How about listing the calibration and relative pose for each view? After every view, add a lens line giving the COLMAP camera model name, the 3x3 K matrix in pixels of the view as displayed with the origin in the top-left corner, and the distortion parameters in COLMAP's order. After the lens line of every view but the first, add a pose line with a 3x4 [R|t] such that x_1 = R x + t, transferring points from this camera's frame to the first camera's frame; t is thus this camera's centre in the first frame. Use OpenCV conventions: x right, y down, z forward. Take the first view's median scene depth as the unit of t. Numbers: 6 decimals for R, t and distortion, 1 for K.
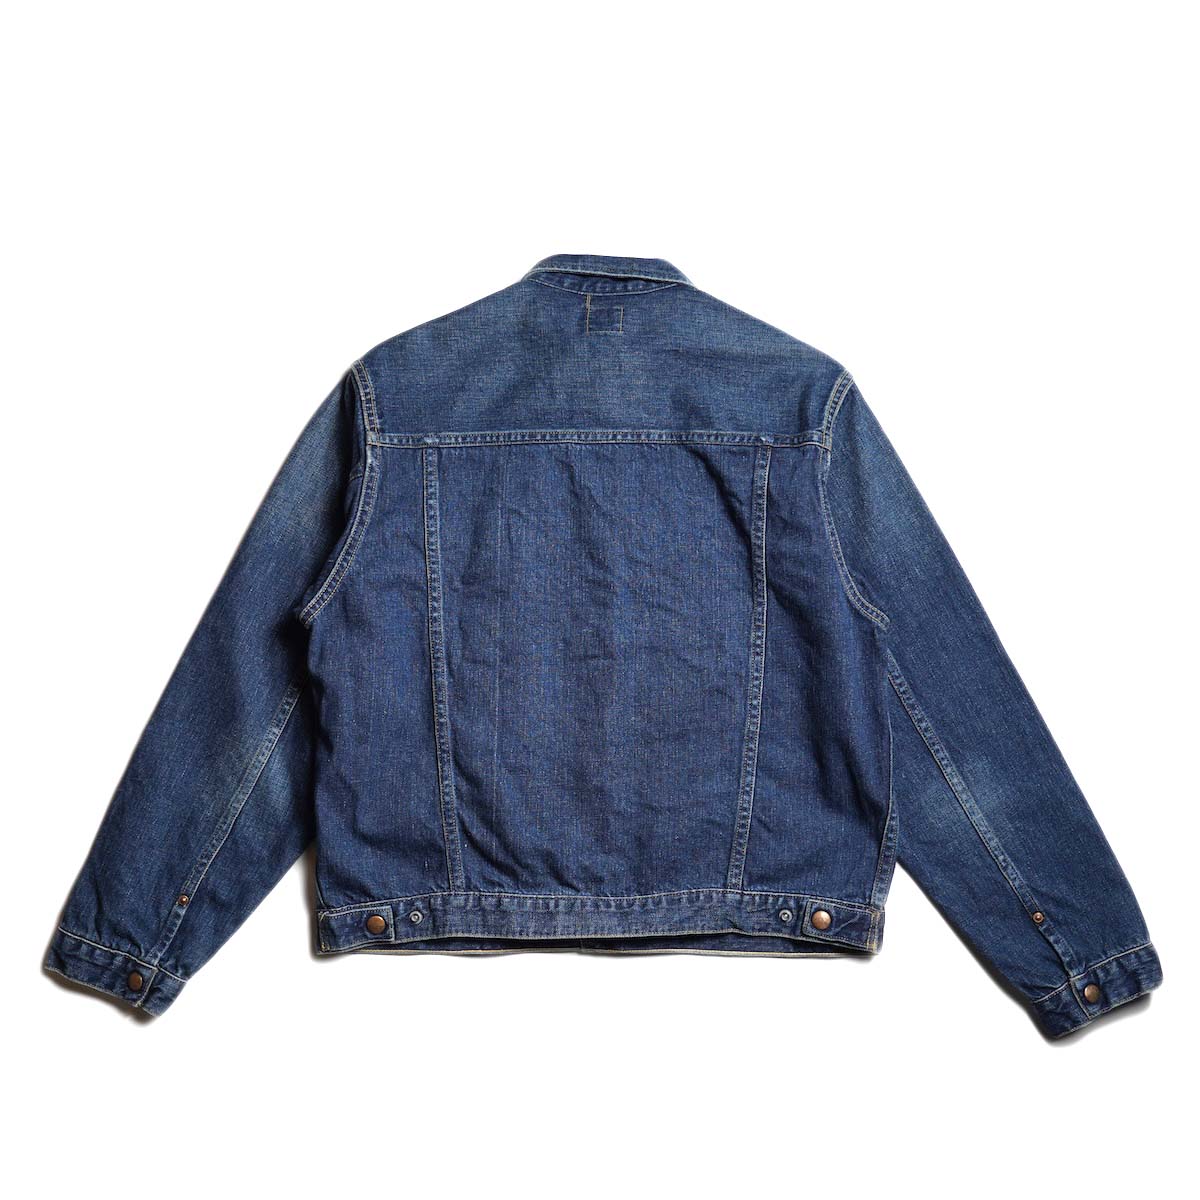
lens RADIAL K [[1265.0, 0, 601.9], [0, 1265.0, 608.4], [0, 0, 1]] dist [-0.026336, 0.000000]
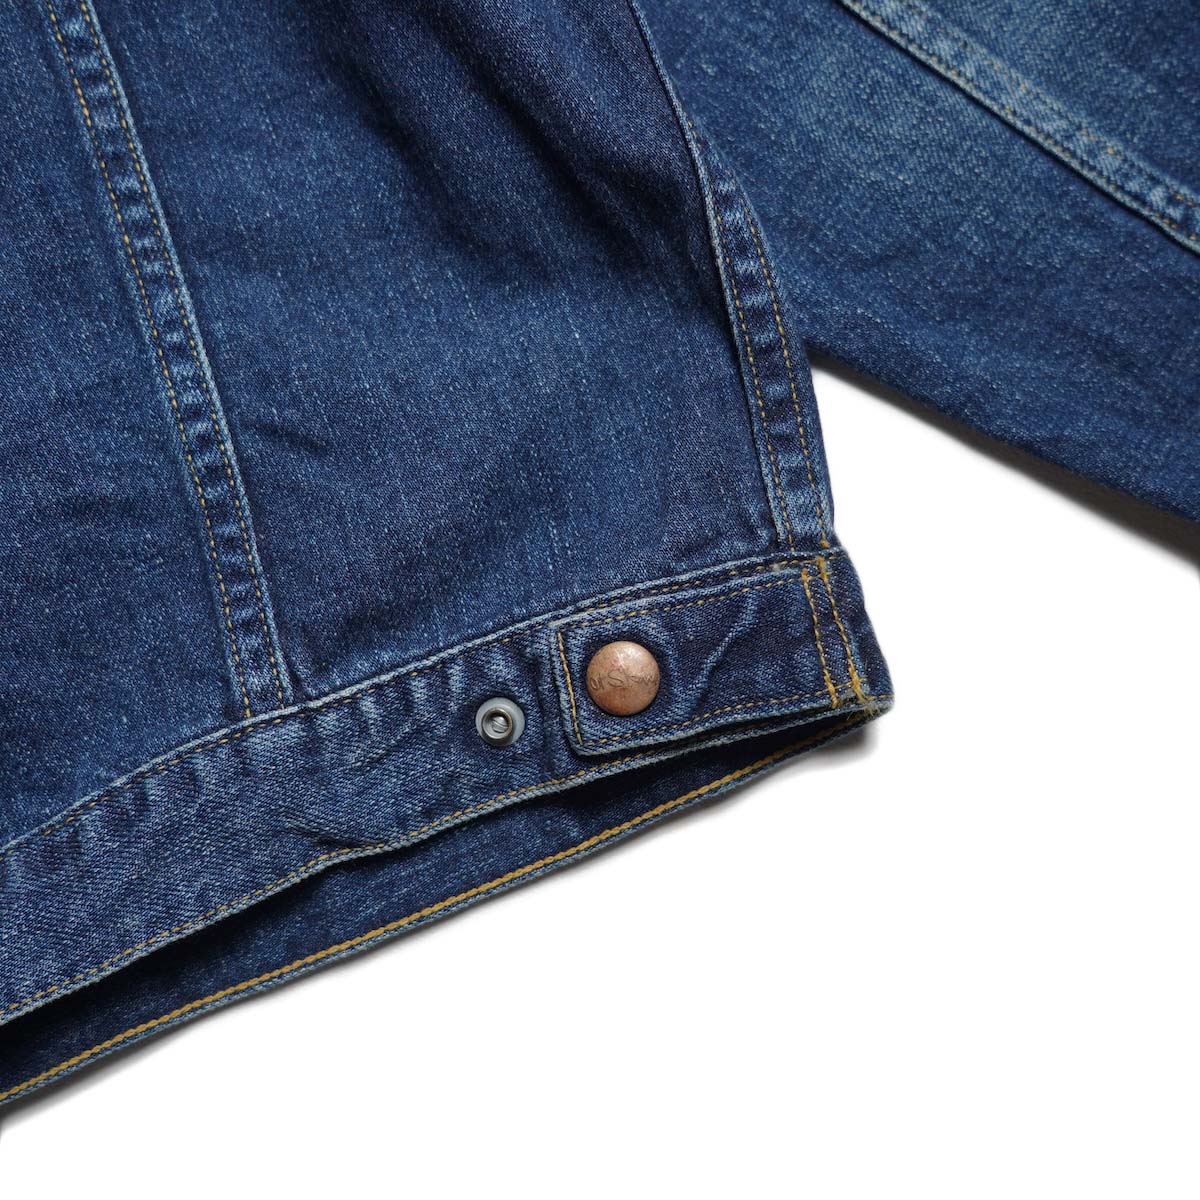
lens RADIAL K [[1265.0, 0, 596.8], [0, 1265.0, 595.6], [0, 0, 1]] dist [-0.026336, 0.000000]
pose [[0.911202, -0.410090, 0.039196, 0.163892], [0.406325, 0.910345, 0.078556, 0.207861], [-0.067897, -0.055654, 0.996139, 0.743470]]
